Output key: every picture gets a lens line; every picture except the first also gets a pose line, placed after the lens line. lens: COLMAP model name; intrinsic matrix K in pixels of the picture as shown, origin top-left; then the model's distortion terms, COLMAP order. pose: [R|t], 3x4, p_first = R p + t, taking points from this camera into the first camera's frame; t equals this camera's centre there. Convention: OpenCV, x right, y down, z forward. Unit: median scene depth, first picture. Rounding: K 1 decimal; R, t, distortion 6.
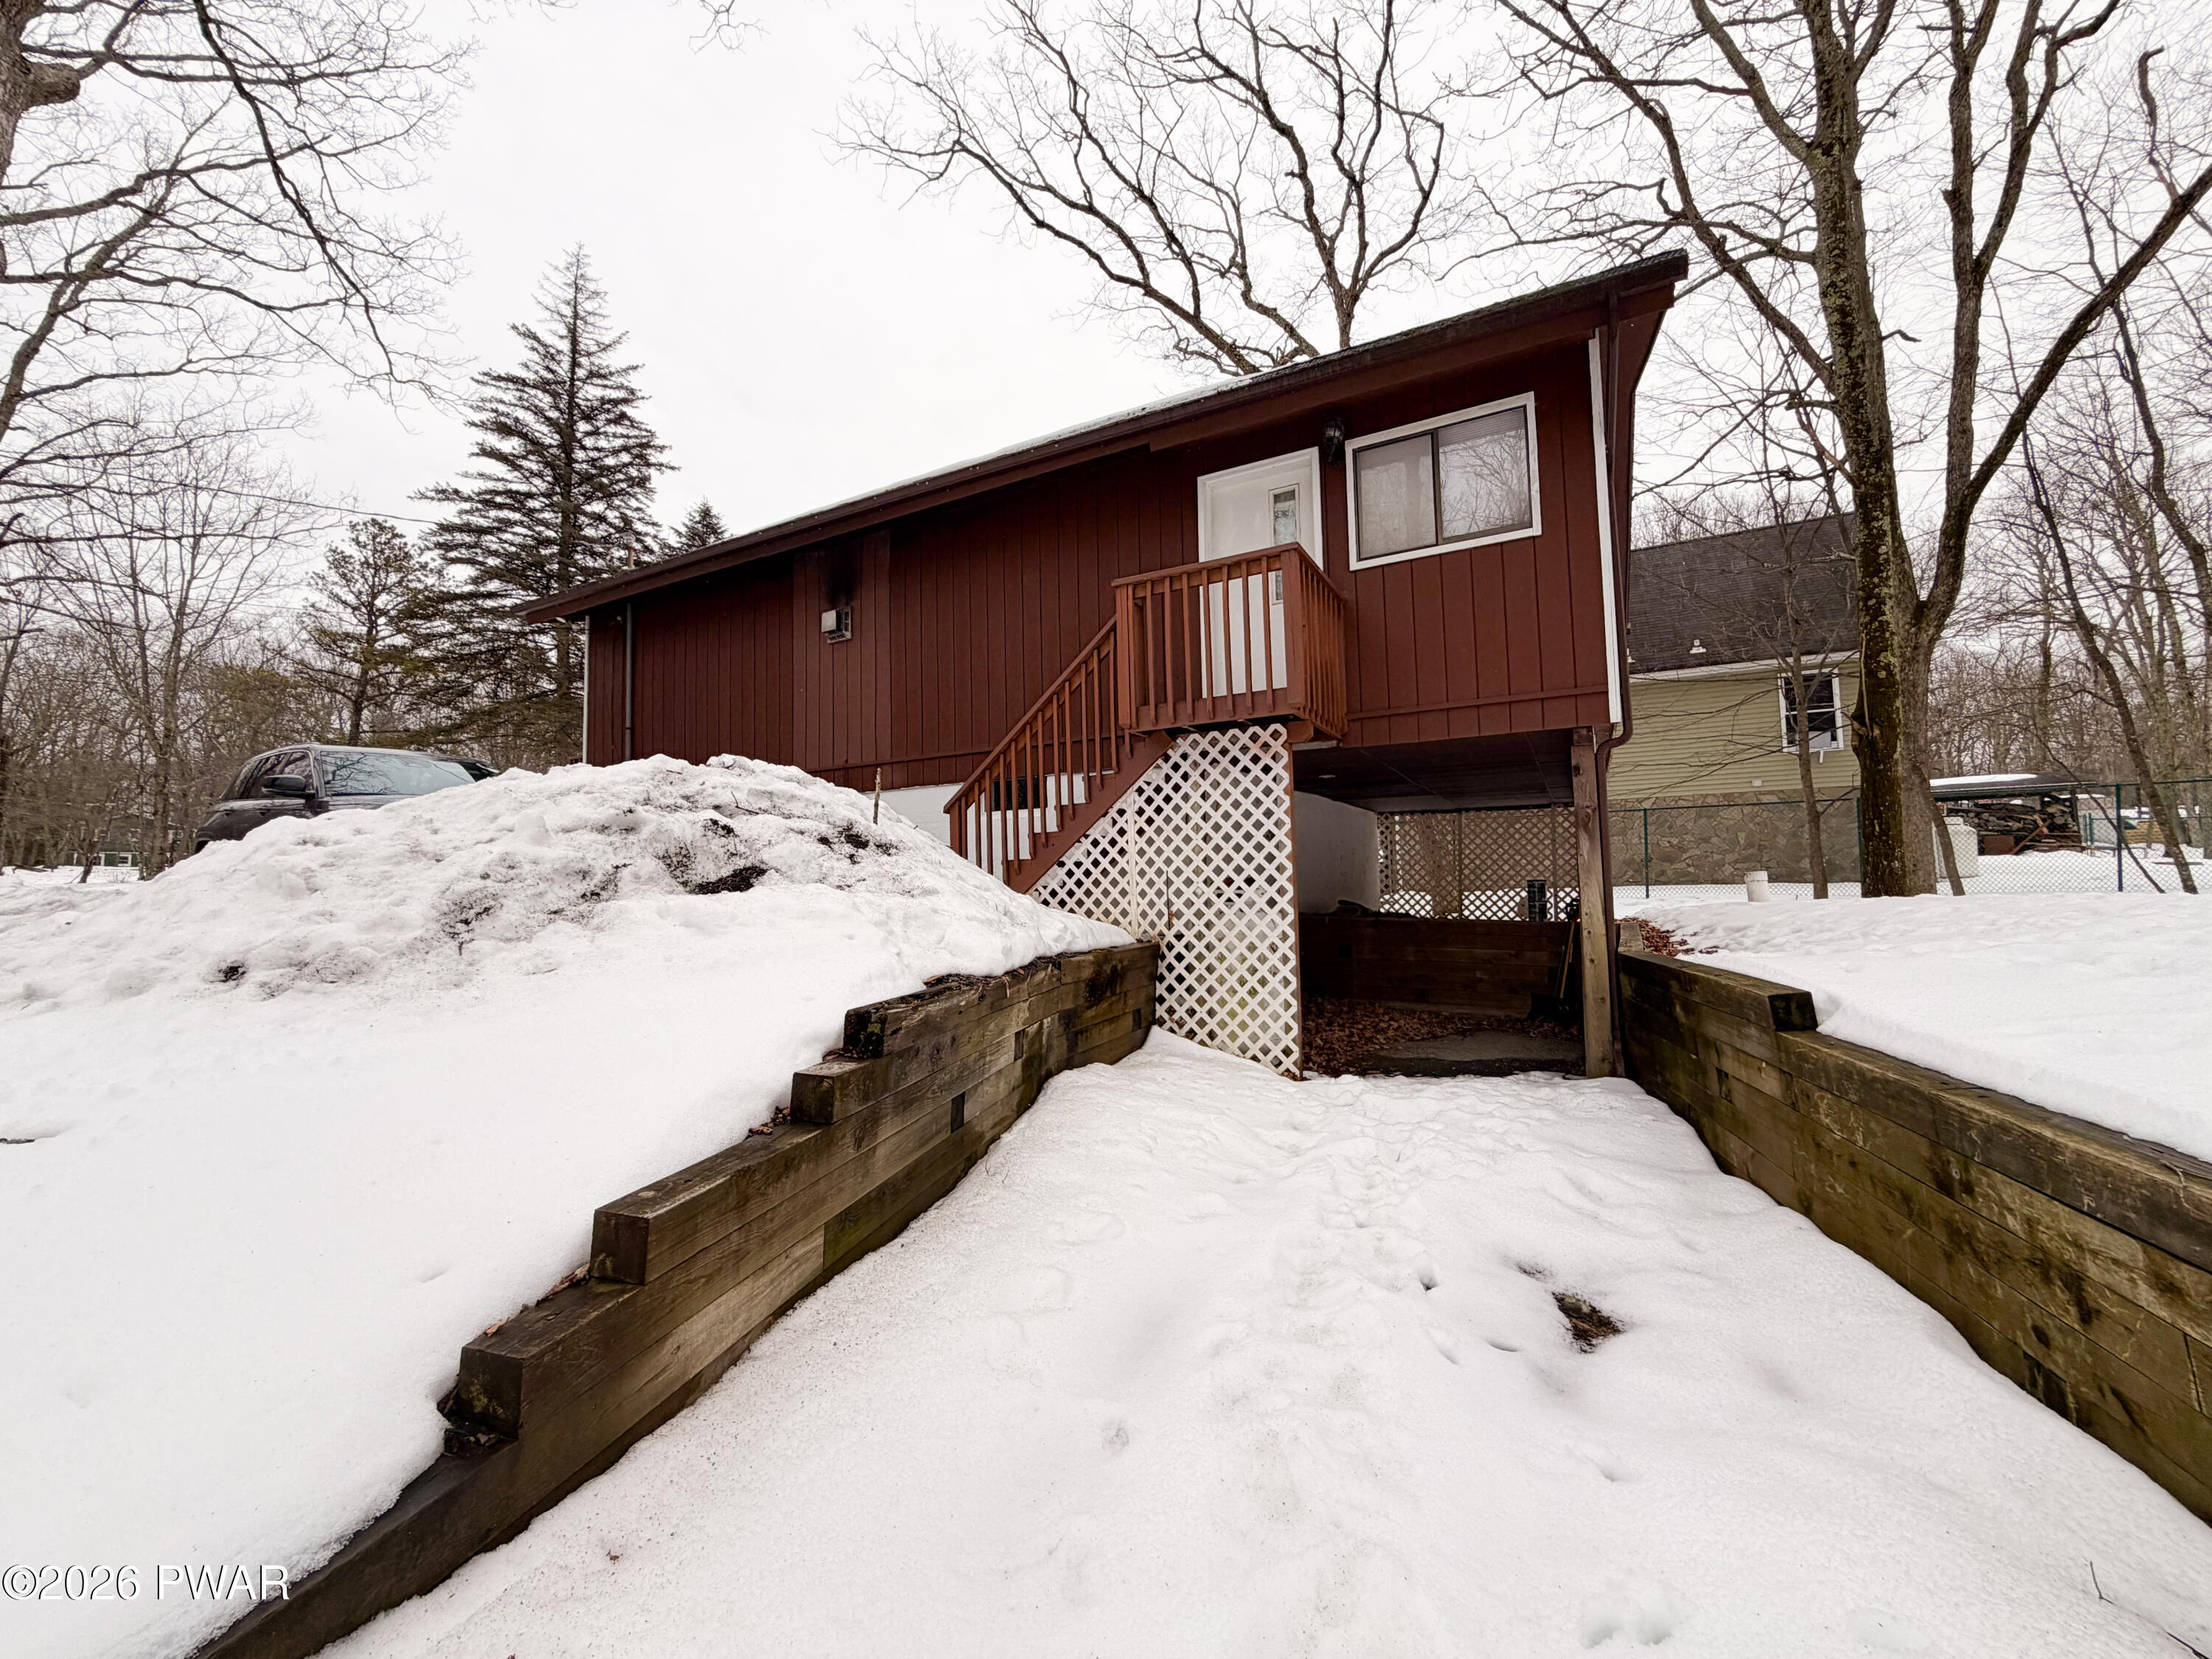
lens RADIAL K [[880.3, 0, 1106.4], [0, 880.3, 834.1], [0, 0, 1]] dist [0.003067, 0.000088]
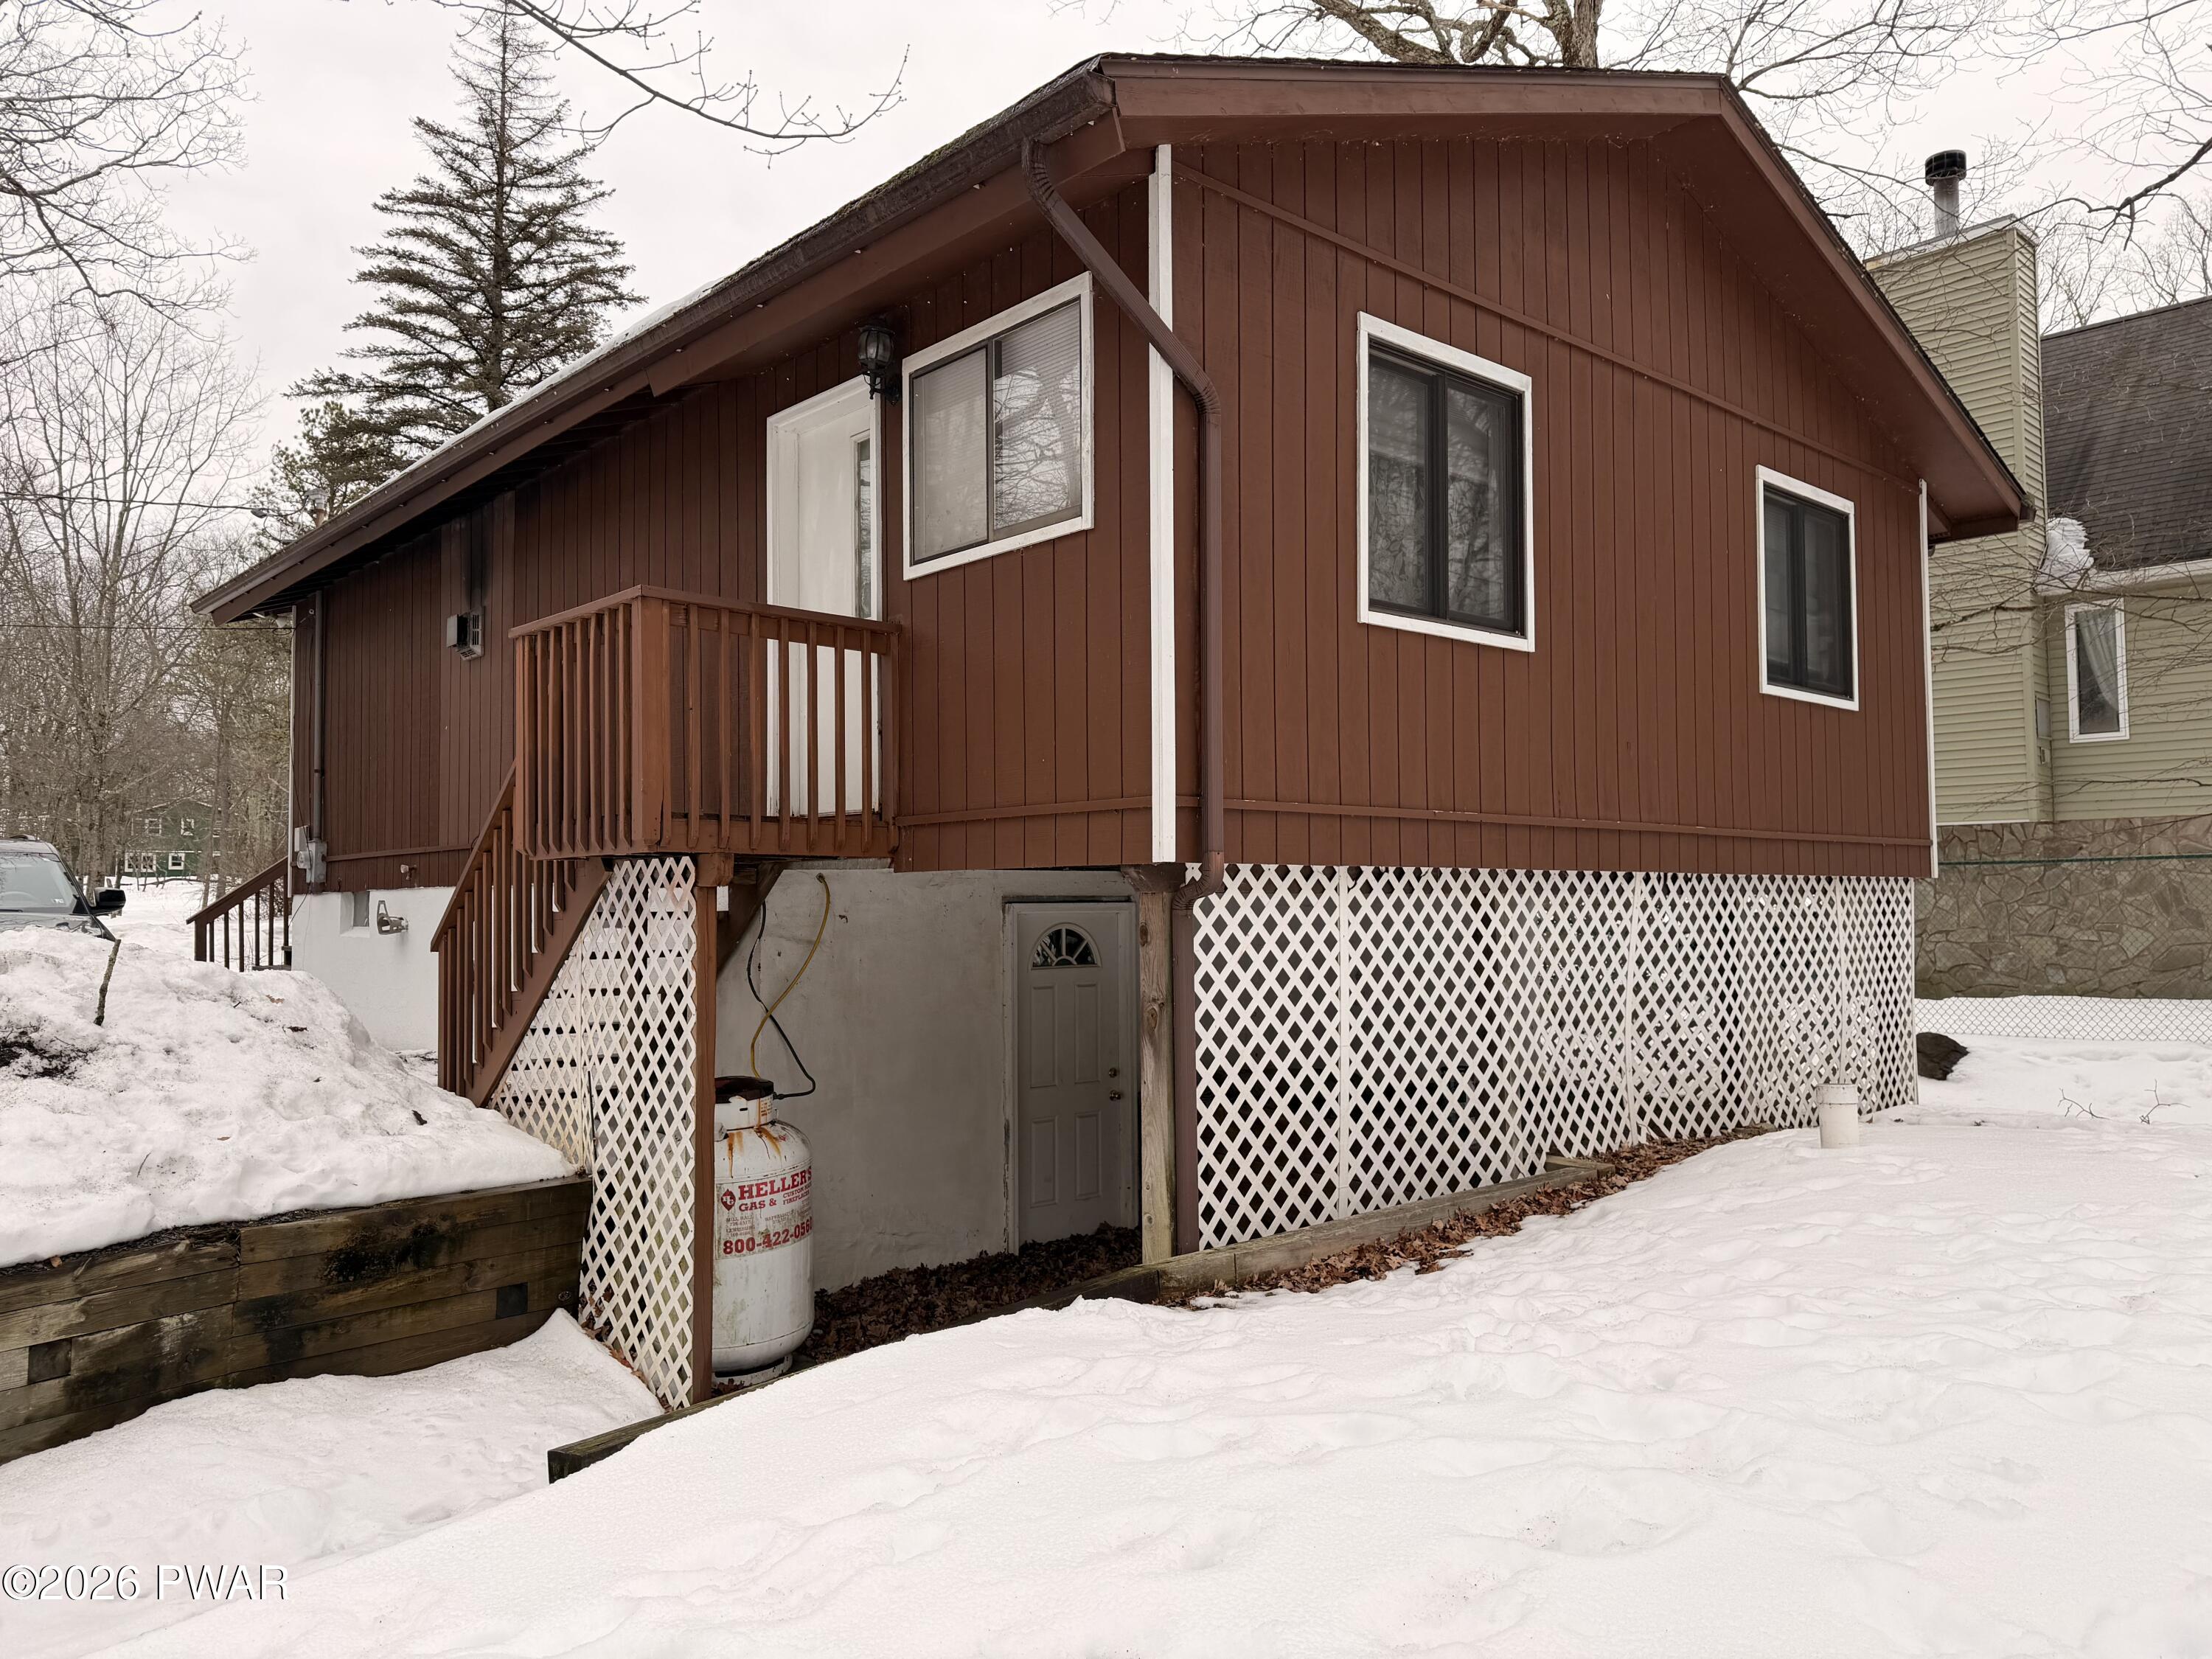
lens RADIAL K [[1593.5, 0, 1101.5], [0, 1593.5, 829.5], [0, 0, 1]] dist [0.031561, -0.008033]
pose [[0.939204, 0.000459, -0.343360, 0.264100], [0.005233, 0.999864, 0.015651, -0.049236], [0.343320, -0.016496, 0.939074, 0.007675]]
